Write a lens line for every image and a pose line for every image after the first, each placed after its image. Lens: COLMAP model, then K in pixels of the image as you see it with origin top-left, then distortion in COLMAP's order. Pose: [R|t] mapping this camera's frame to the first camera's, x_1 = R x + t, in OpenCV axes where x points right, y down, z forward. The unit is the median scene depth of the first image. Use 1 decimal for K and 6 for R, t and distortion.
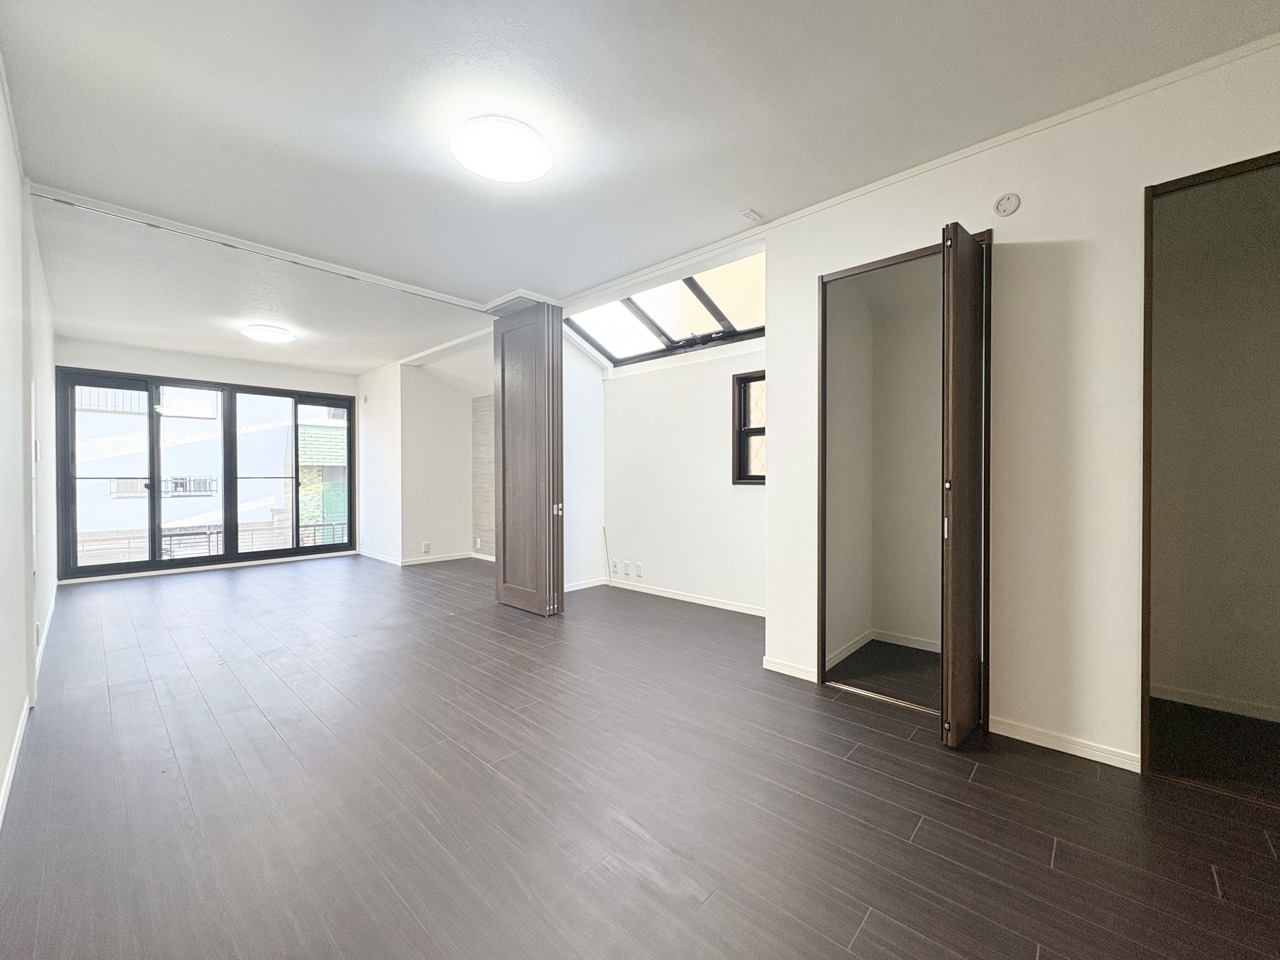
lens RADIAL K [[511.2, 0, 645.1], [0, 511.2, 480.6], [0, 0, 1]] dist [0.001530, -0.000071]
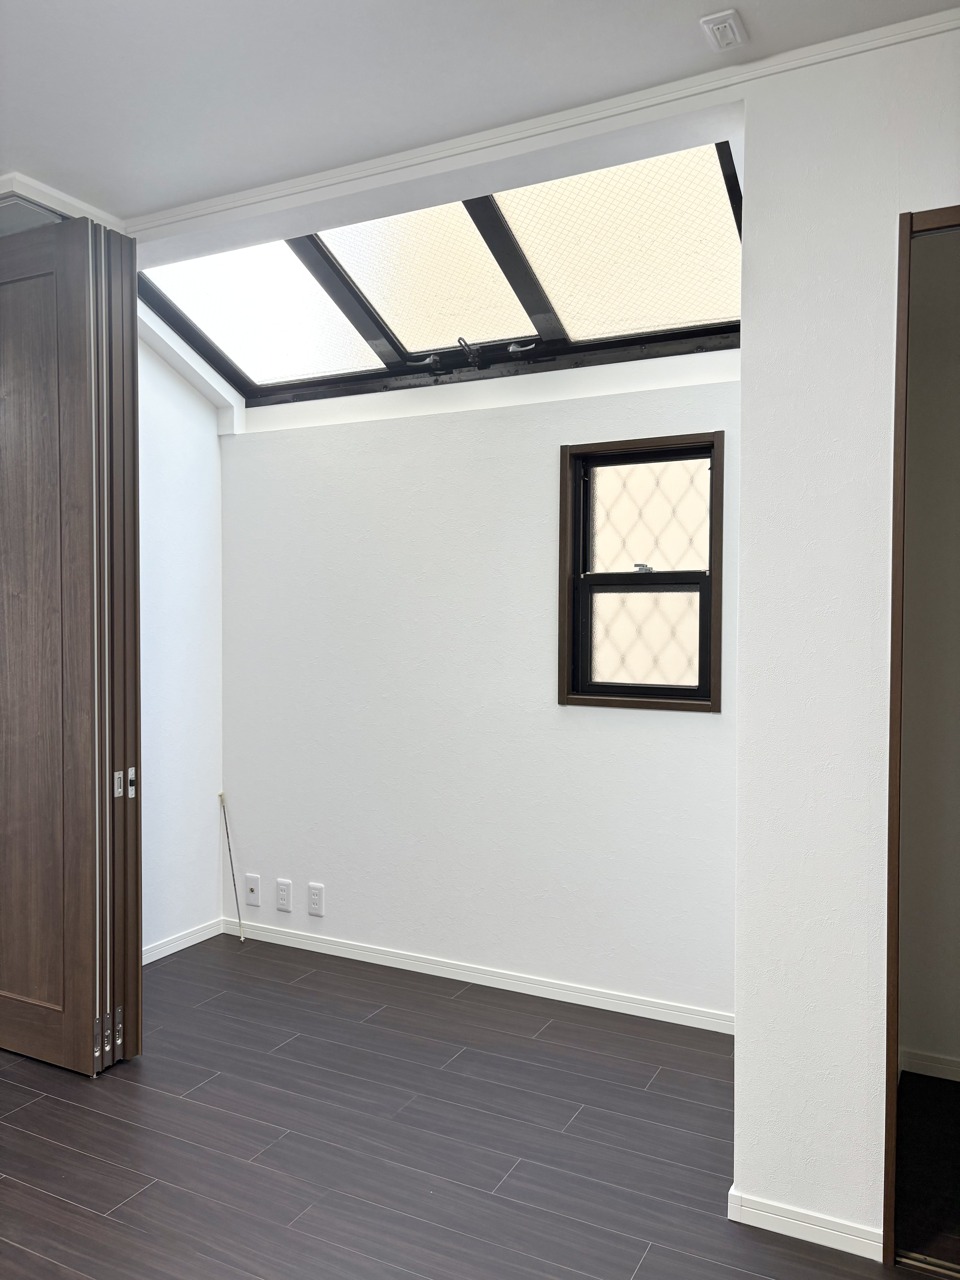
lens RADIAL K [[974.5, 0, 483.5], [0, 974.5, 640.4], [0, 0, 1]] dist [0.016689, 0.002400]
pose [[0.966450, -0.000780, 0.256855, -0.100732], [-0.003963, 0.999831, 0.017947, -0.061981], [-0.256825, -0.018362, 0.966283, 0.243111]]
